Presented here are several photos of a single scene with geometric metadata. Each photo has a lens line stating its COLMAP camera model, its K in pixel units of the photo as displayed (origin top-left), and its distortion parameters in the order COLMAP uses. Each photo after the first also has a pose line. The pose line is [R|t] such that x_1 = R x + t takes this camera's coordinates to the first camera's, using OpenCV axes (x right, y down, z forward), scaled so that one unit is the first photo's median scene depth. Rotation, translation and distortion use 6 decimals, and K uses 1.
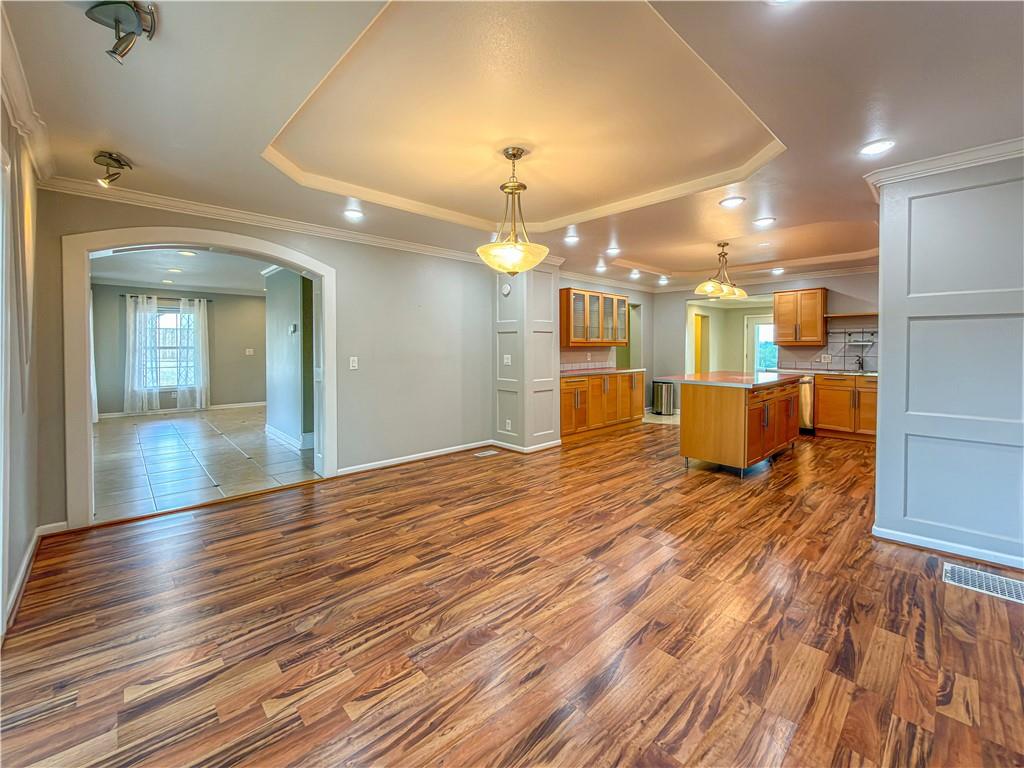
lens RADIAL K [[421.6, 0, 509.1], [0, 421.6, 374.5], [0, 0, 1]] dist [-0.001096, -0.000064]
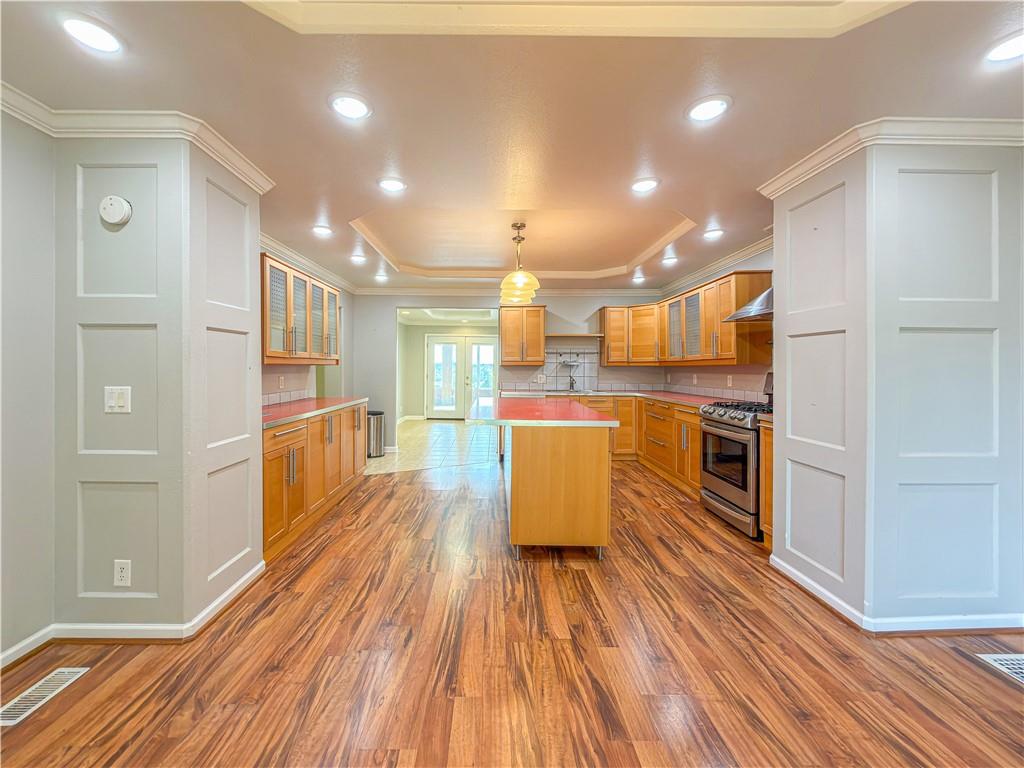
lens RADIAL K [[421.6, 0, 493.3], [0, 421.6, 371.6], [0, 0, 1]] dist [-0.001096, -0.000064]
pose [[0.689837, -0.004340, 0.723951, -0.055077], [0.043616, 0.998415, -0.035575, -0.038135], [-0.722649, 0.056117, 0.688933, 0.611114]]
